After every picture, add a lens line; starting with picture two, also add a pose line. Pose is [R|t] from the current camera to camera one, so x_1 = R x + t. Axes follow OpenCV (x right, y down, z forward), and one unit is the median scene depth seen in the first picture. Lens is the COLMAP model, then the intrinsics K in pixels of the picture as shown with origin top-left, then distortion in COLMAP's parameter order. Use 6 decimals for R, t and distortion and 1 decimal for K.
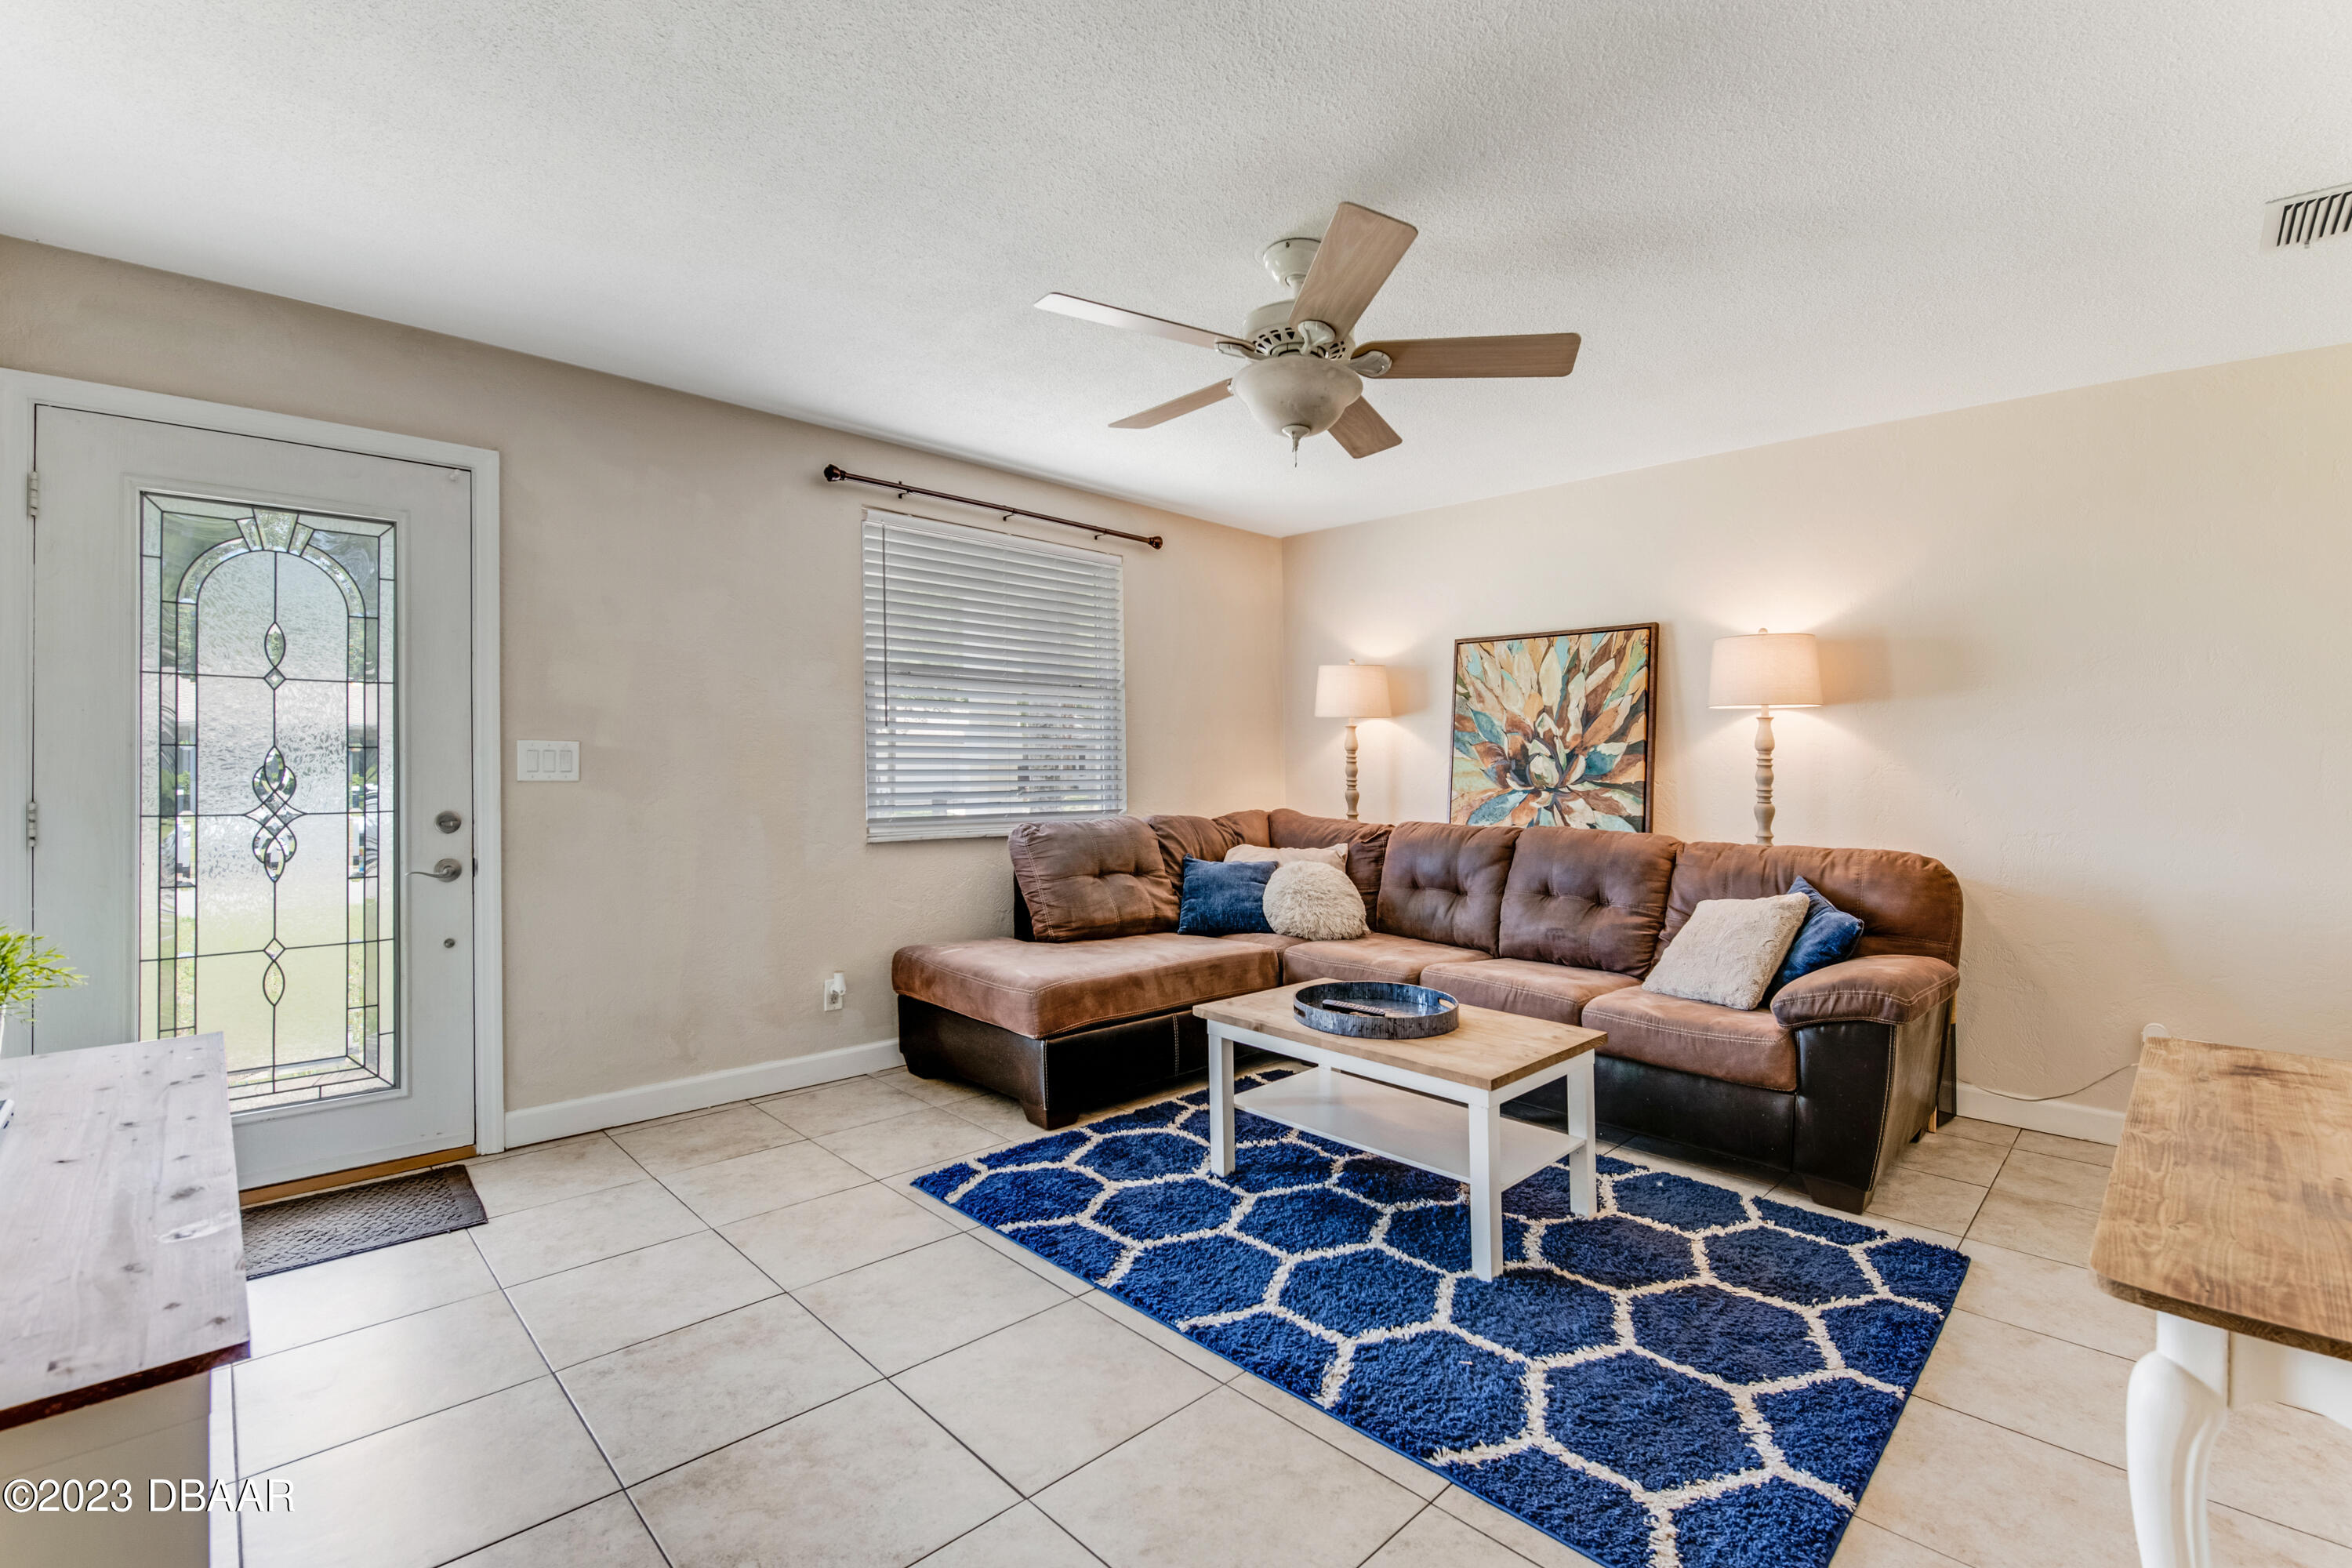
lens RADIAL K [[1042.8, 0, 1203.2], [0, 1042.8, 760.9], [0, 0, 1]] dist [-0.033864, 0.003217]
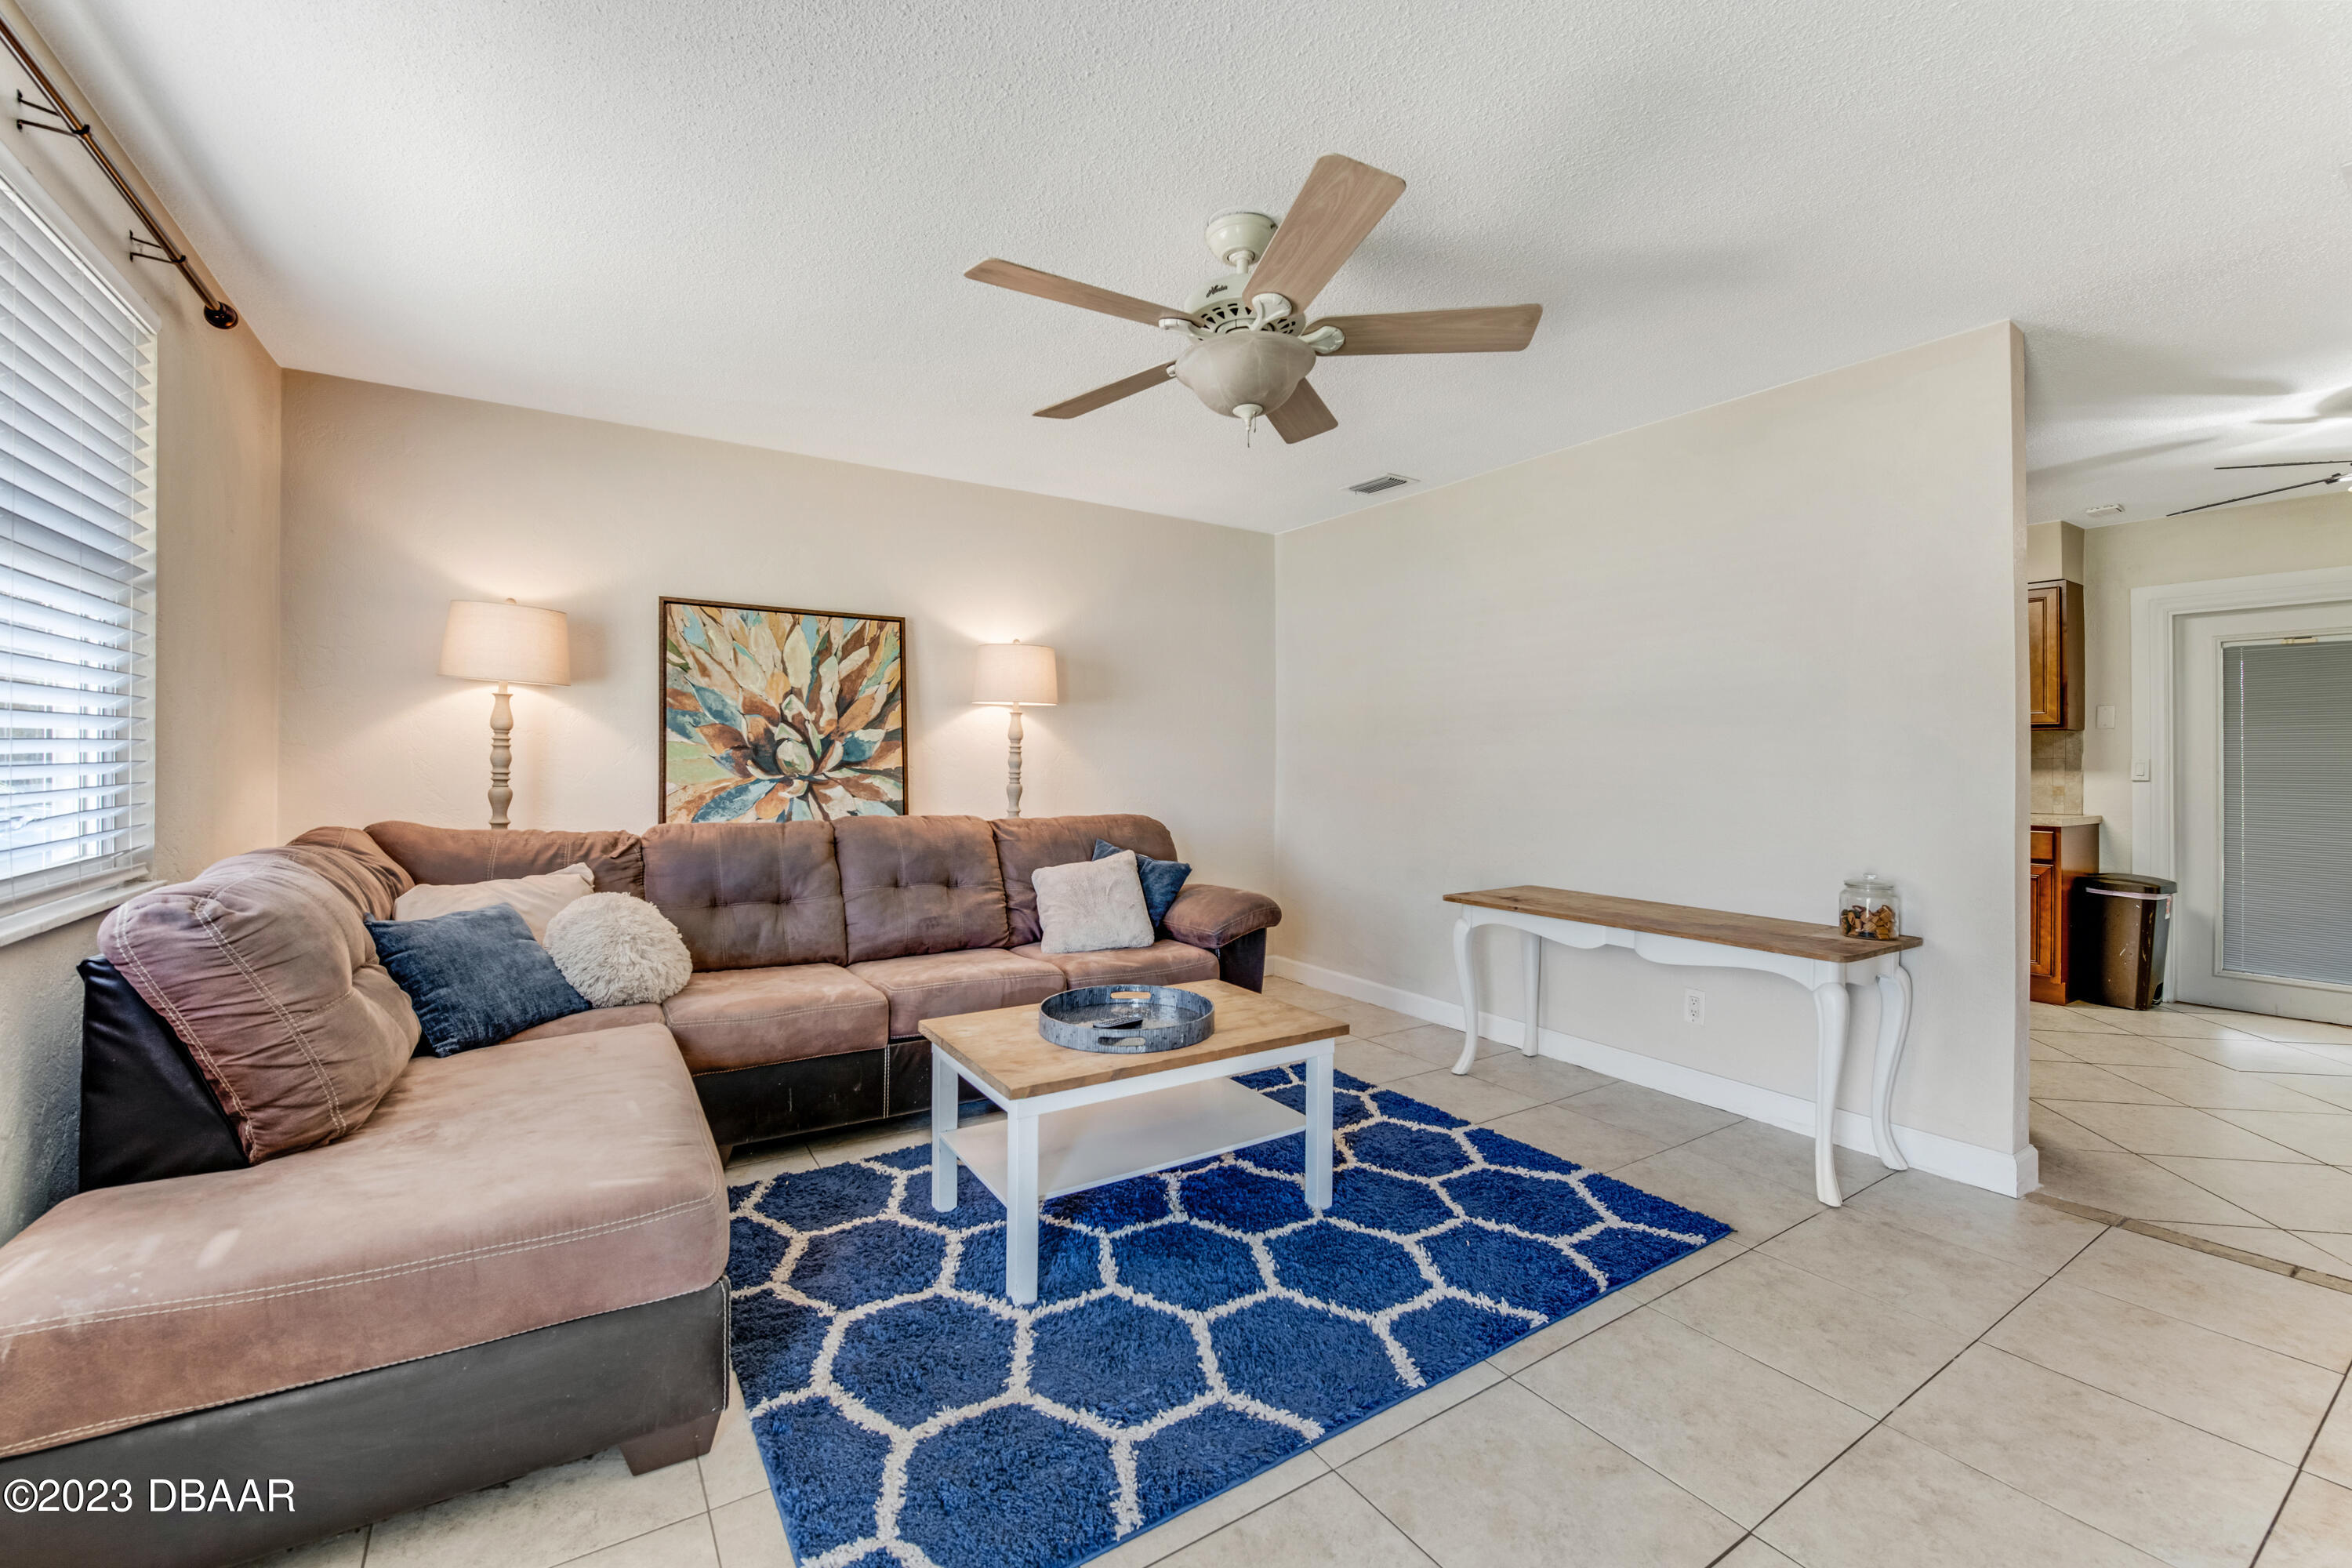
lens RADIAL K [[958.4, 0, 1151.1], [0, 958.4, 719.1], [0, 0, 1]] dist [-0.017077, -0.001855]
pose [[0.217837, 0.027369, 0.975601, -0.549783], [-0.010359, 0.999615, -0.025730, -0.007794], [-0.975930, -0.004501, 0.218037, 0.640769]]
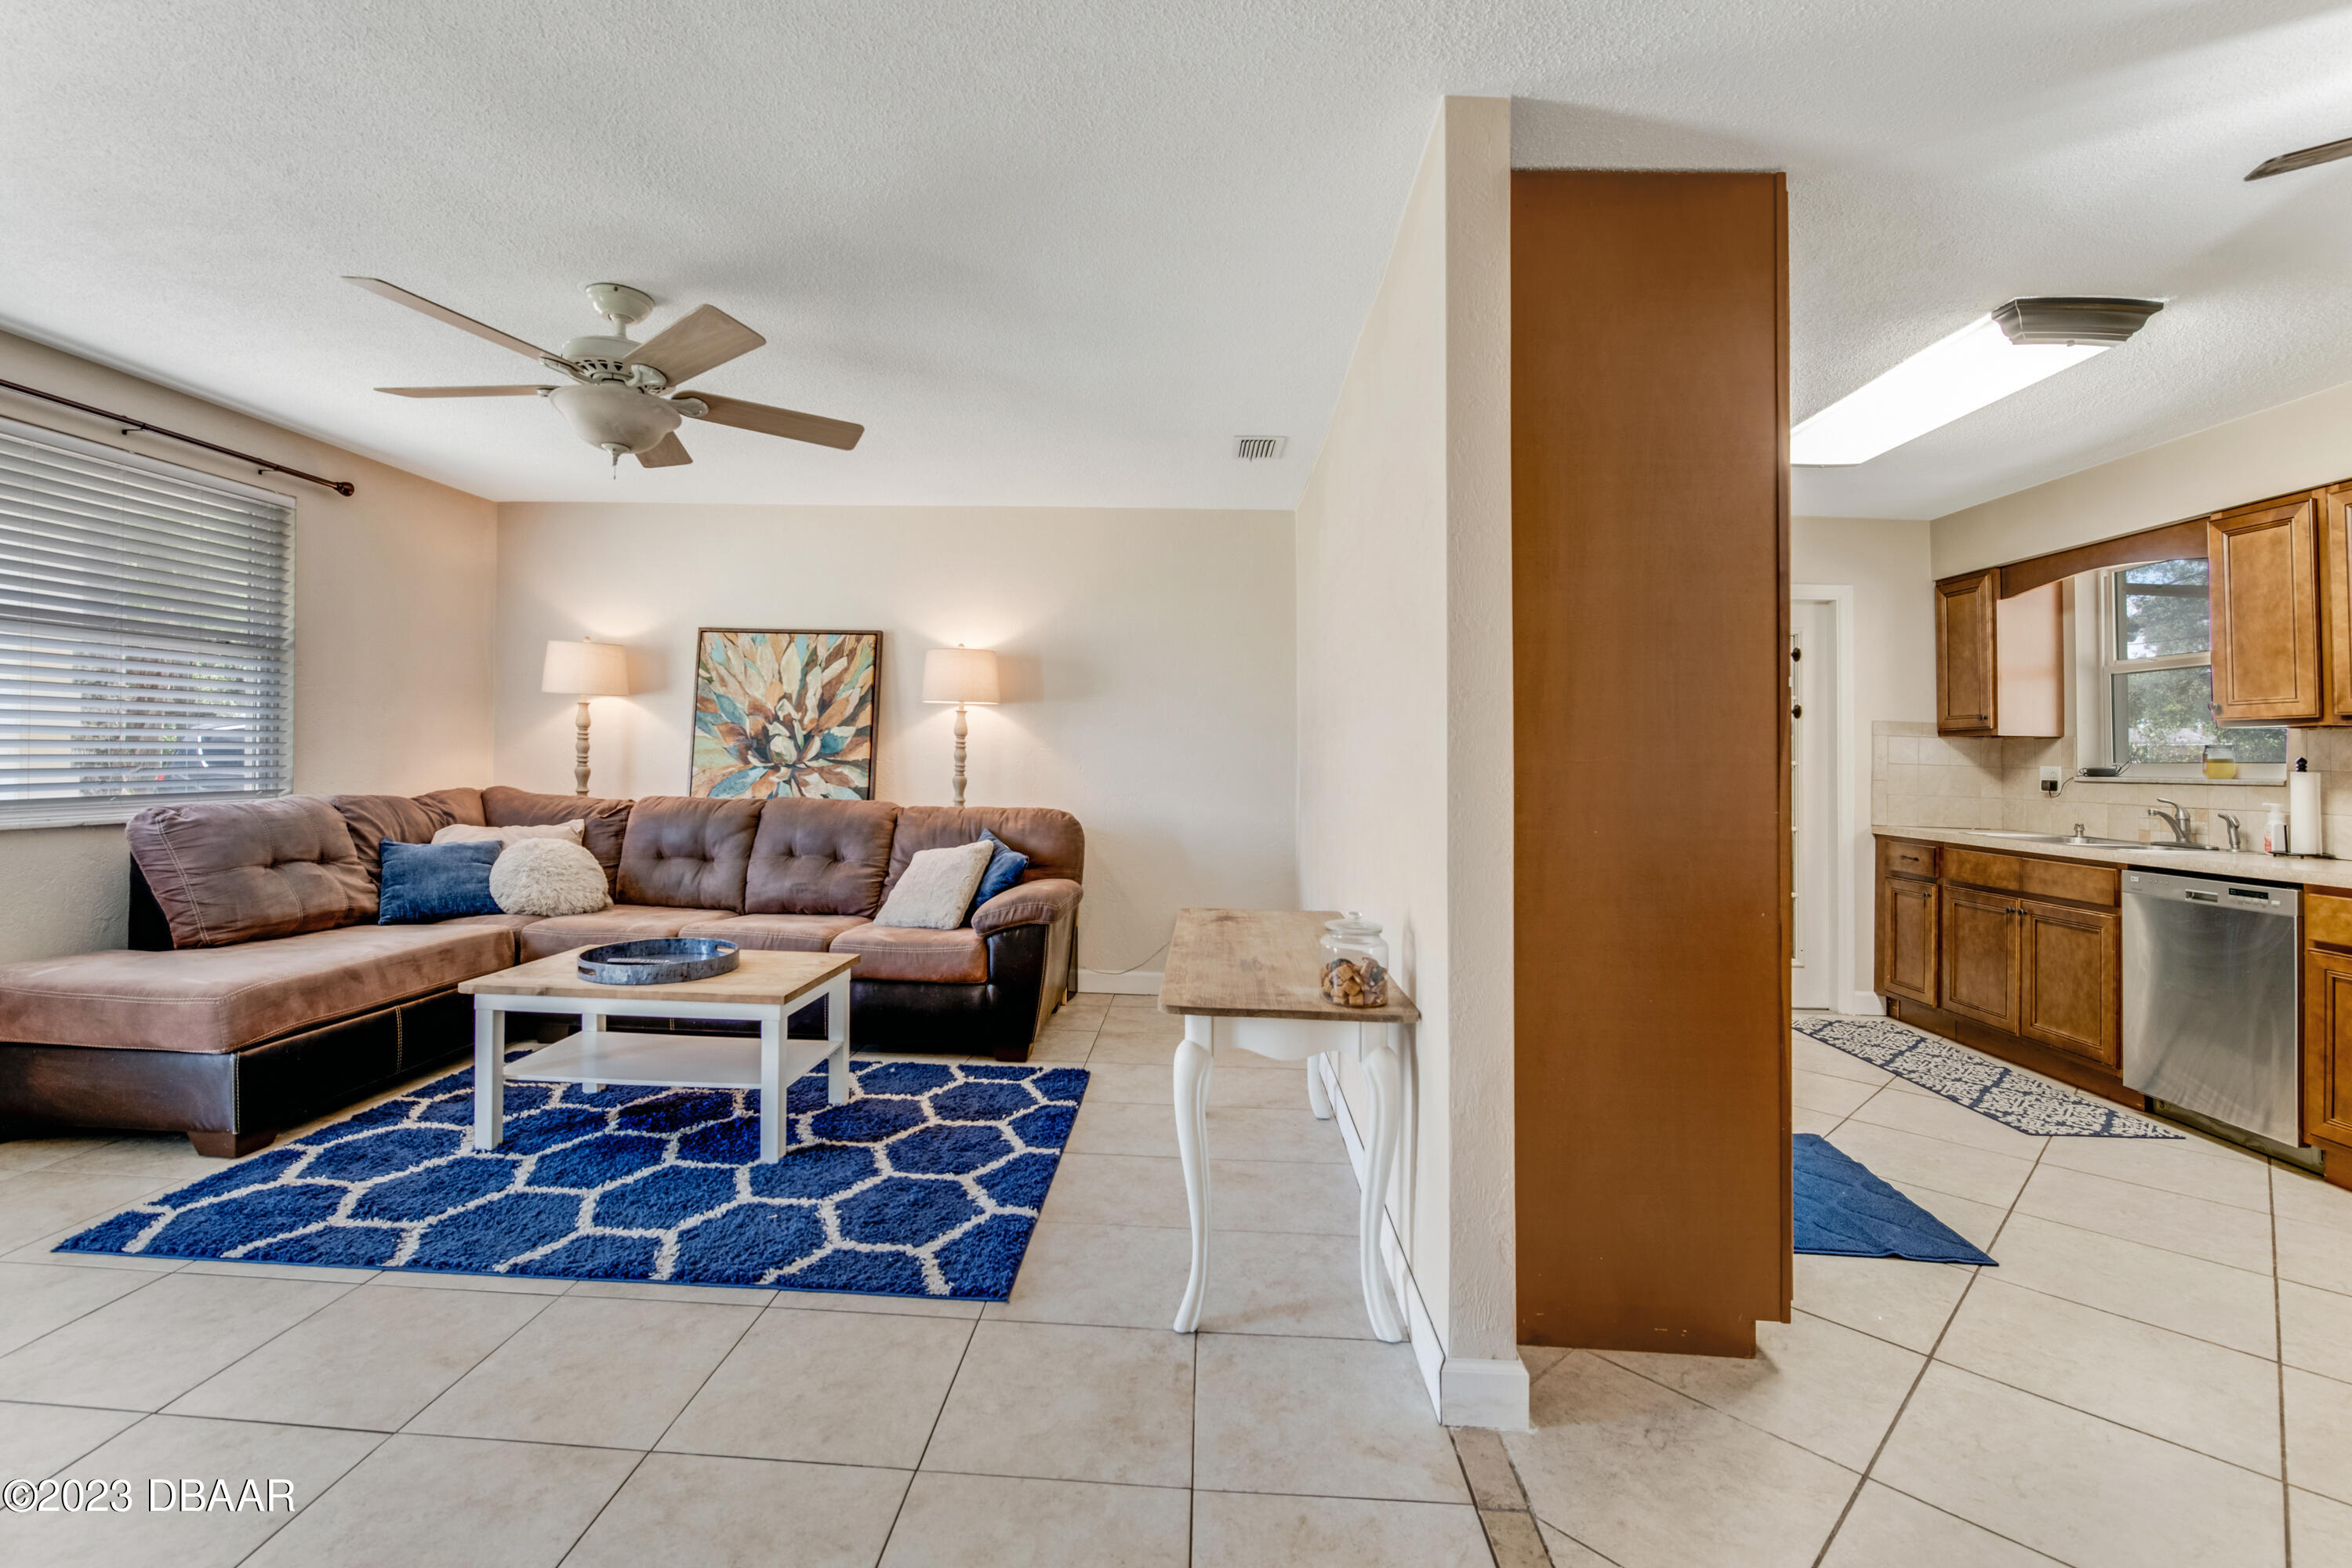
lens RADIAL K [[1006.1, 0, 1192.1], [0, 1006.1, 719.7], [0, 0, 1]] dist [-0.020336, -0.002109]
pose [[0.727954, 0.026258, 0.685123, -0.131250], [-0.015698, 0.999643, -0.021633, -0.008041], [-0.685446, 0.004993, 0.728106, -0.149704]]
